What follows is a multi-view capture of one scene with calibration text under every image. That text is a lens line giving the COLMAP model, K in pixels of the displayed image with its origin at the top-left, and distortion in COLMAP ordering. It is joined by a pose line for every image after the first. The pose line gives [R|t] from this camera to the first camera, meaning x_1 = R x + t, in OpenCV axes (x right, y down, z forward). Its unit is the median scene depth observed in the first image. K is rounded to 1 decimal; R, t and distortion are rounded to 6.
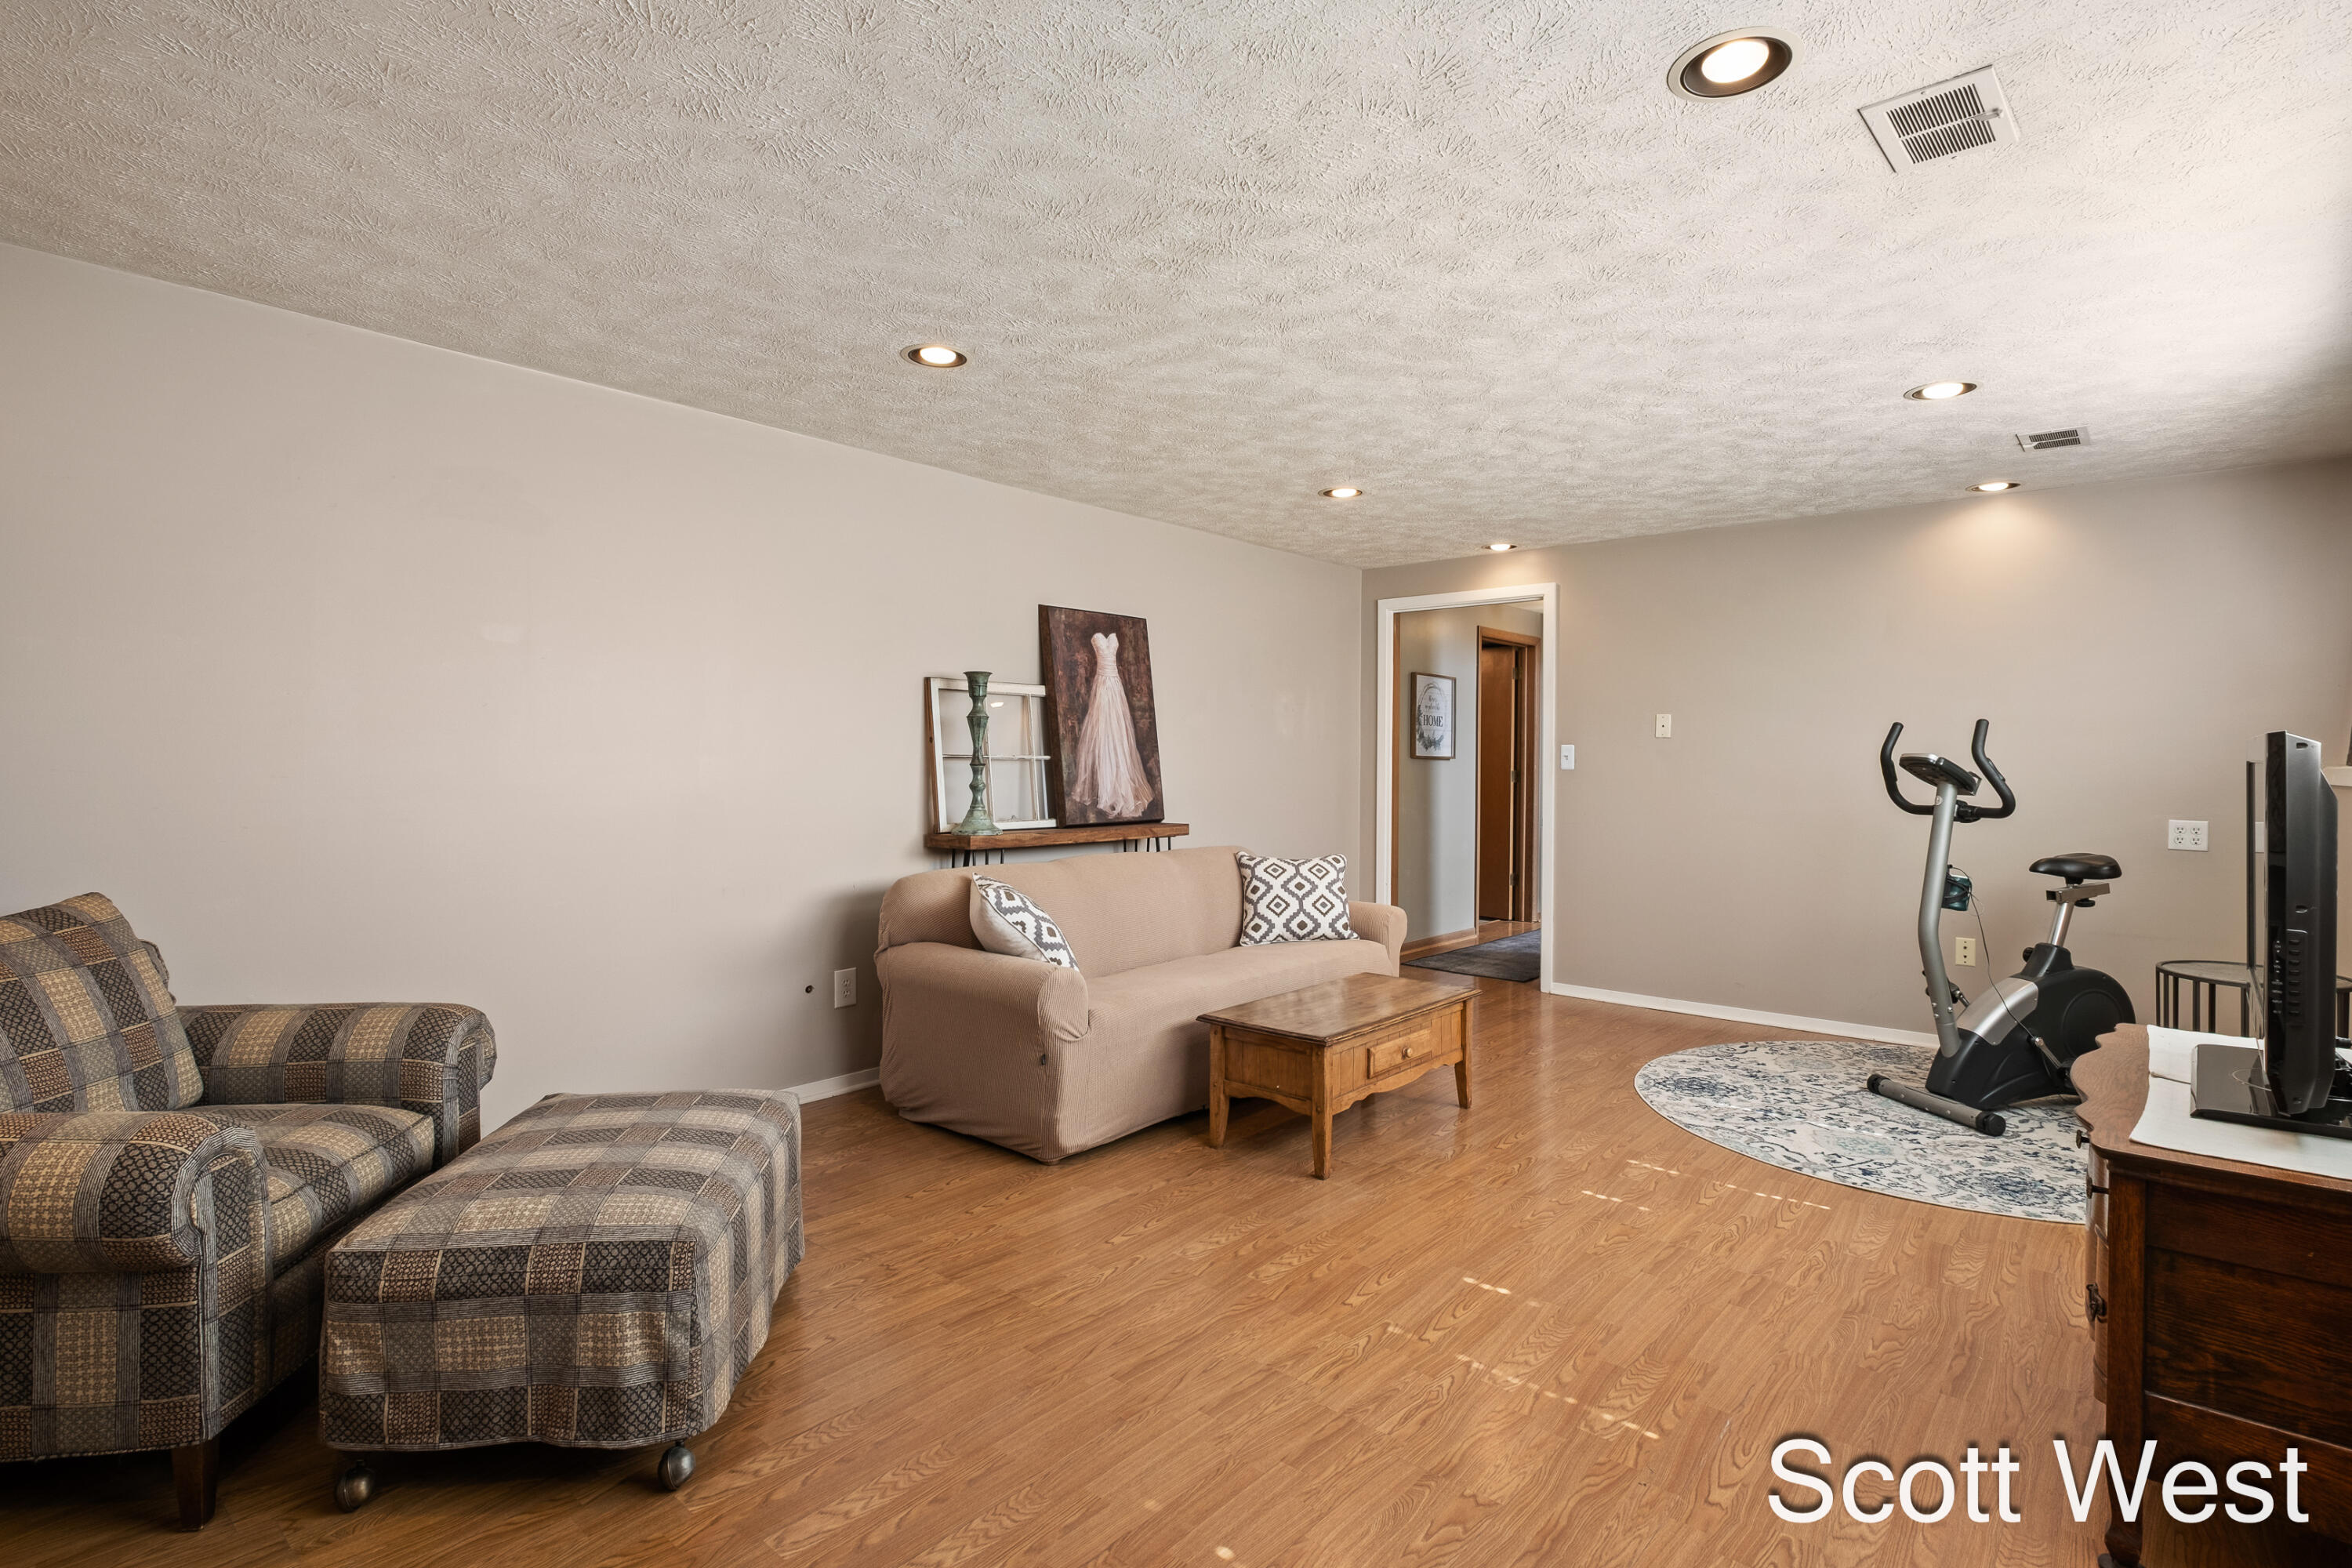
lens RADIAL K [[1204.2, 0, 1175.4], [0, 1204.2, 771.7], [0, 0, 1]] dist [0.000473, -0.000714]
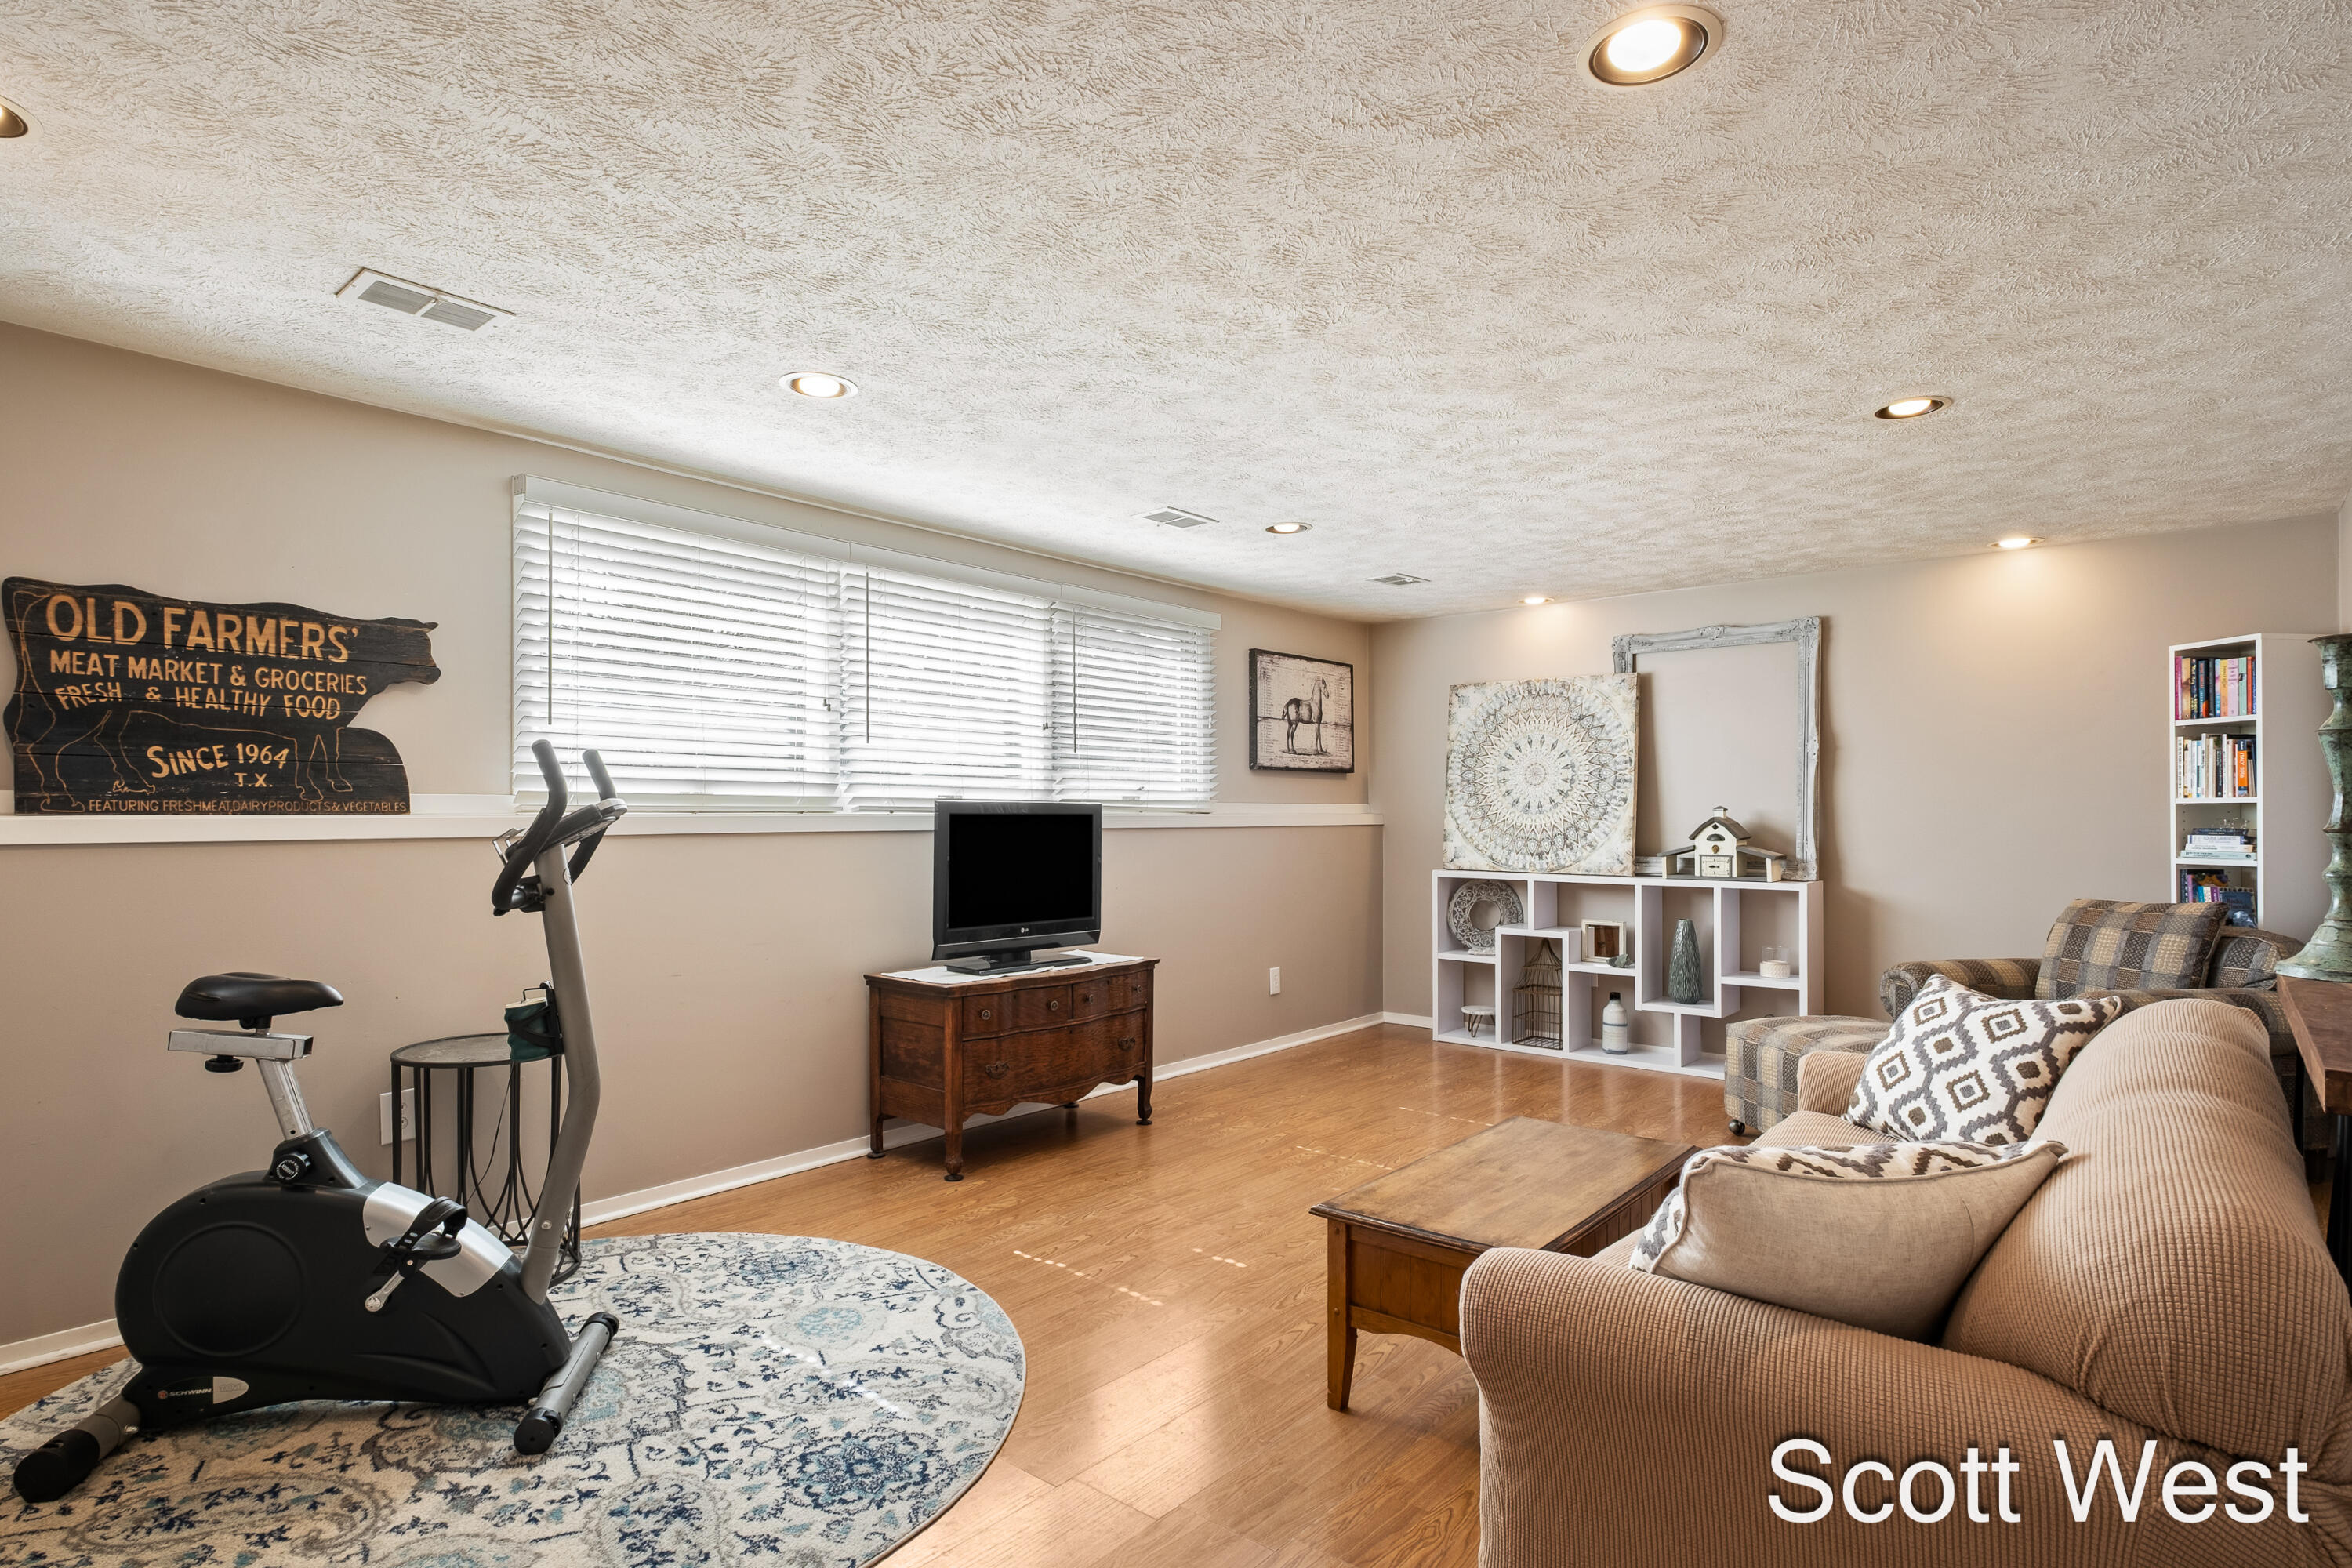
lens RADIAL K [[1204.2, 0, 1175.4], [0, 1204.2, 771.7], [0, 0, 1]] dist [0.000473, -0.000714]
pose [[-0.999923, 0.005114, -0.011325, 0.397733], [0.005430, 0.999594, -0.027977, -0.009887], [0.011178, -0.028036, -0.999544, 1.930107]]
